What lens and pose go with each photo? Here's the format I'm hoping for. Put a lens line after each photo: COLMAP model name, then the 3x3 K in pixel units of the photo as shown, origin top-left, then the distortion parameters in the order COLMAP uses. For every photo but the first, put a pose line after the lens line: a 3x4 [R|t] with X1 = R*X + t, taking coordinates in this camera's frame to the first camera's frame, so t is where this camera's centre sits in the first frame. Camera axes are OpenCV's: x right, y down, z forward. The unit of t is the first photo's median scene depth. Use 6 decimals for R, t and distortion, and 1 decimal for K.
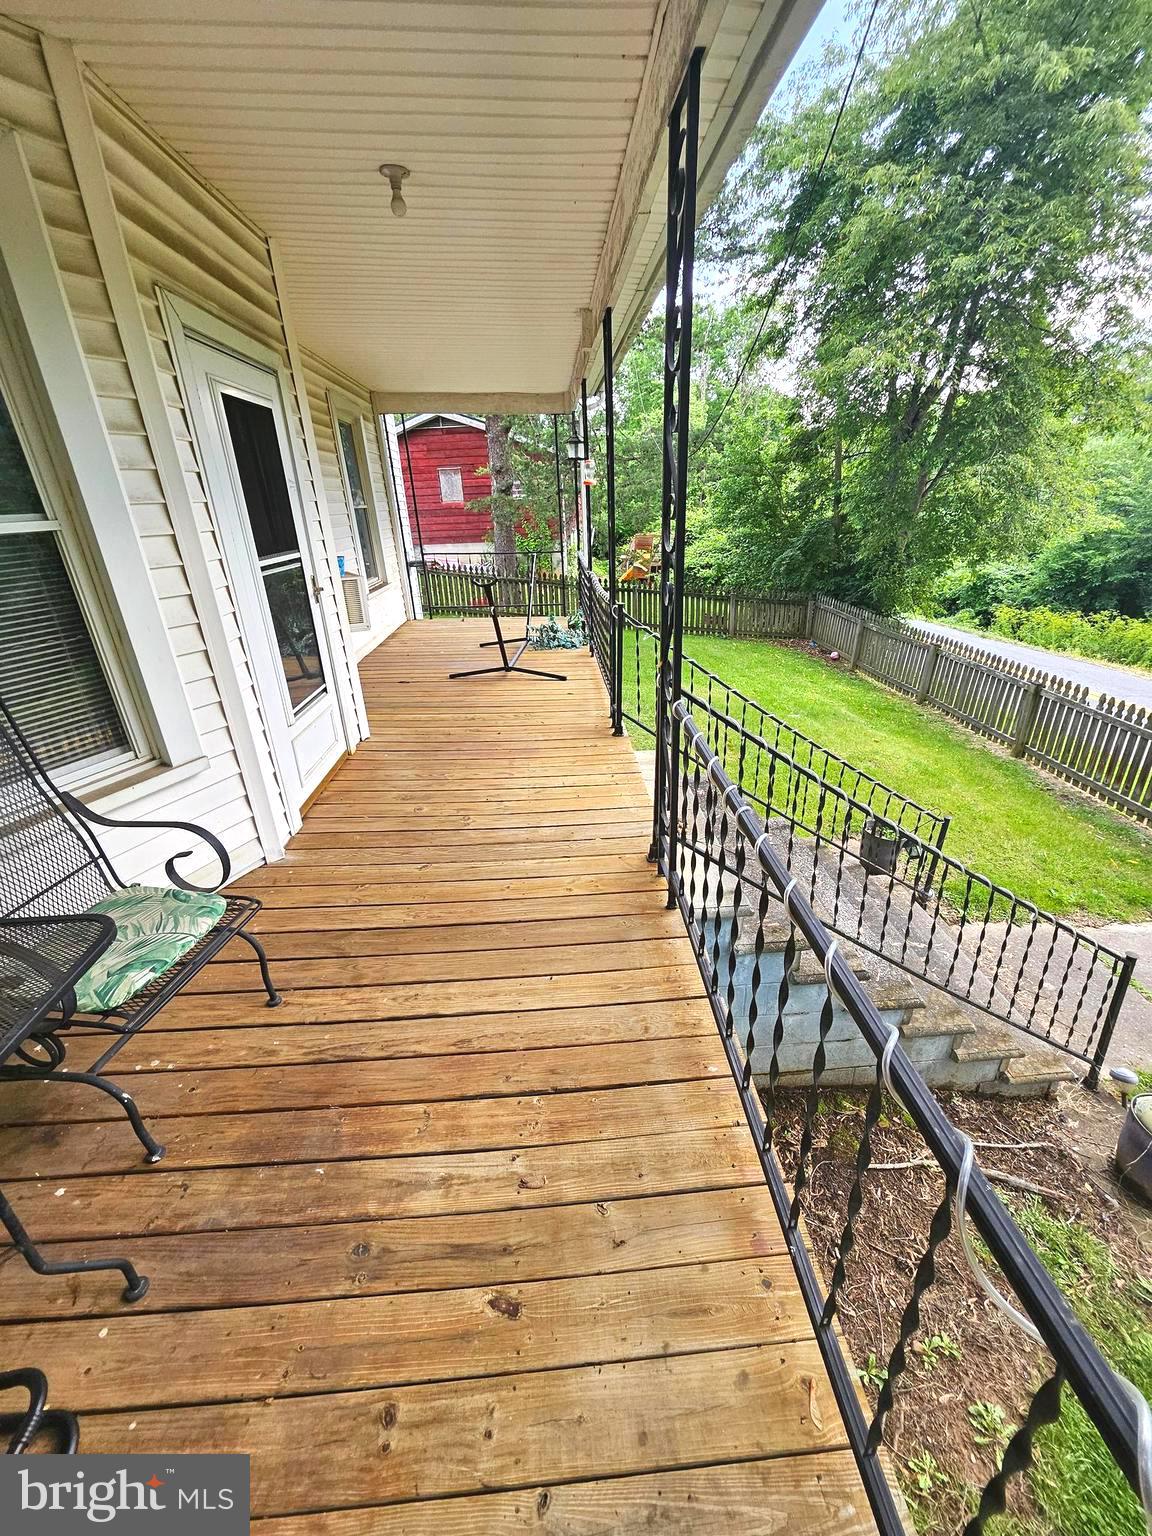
lens RADIAL K [[602.4, 0, 588.5], [0, 602.4, 764.8], [0, 0, 1]] dist [0.006015, -0.001318]
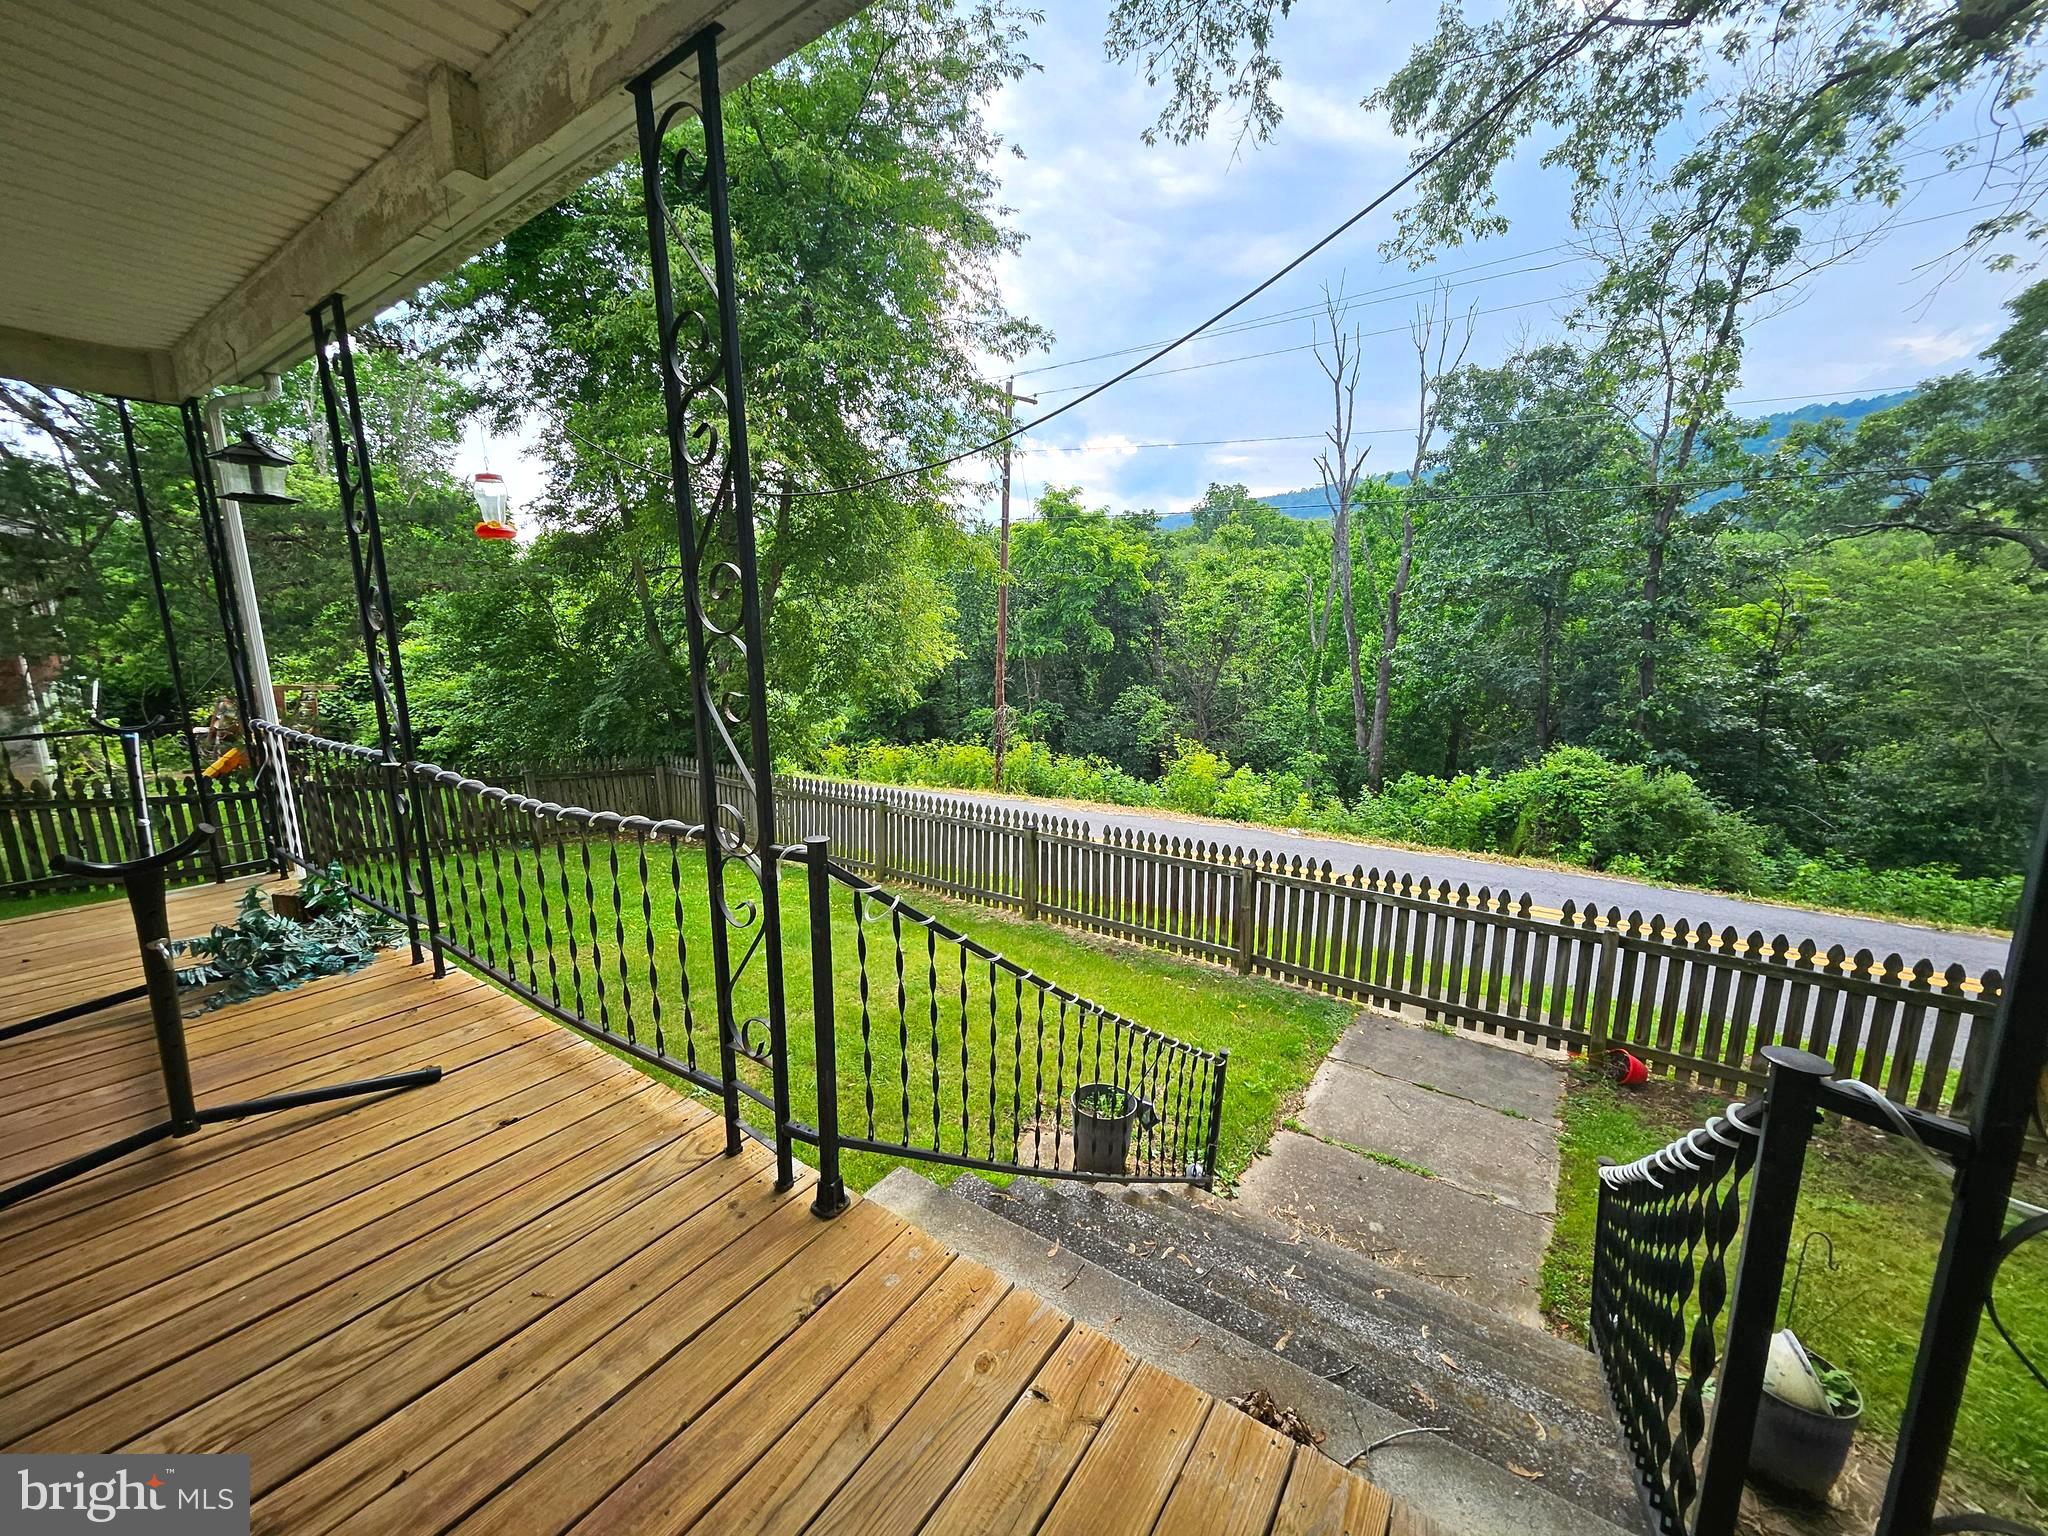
lens RADIAL K [[803.2, 0, 1017.0], [0, 803.2, 768.0], [0, 0, 1]] dist [0.006015, -0.001318]
pose [[0.635275, -0.124540, 0.762178, -0.102770], [0.309210, 0.945372, -0.103252, -0.107387], [-0.707682, 0.301266, 0.639081, 0.295879]]
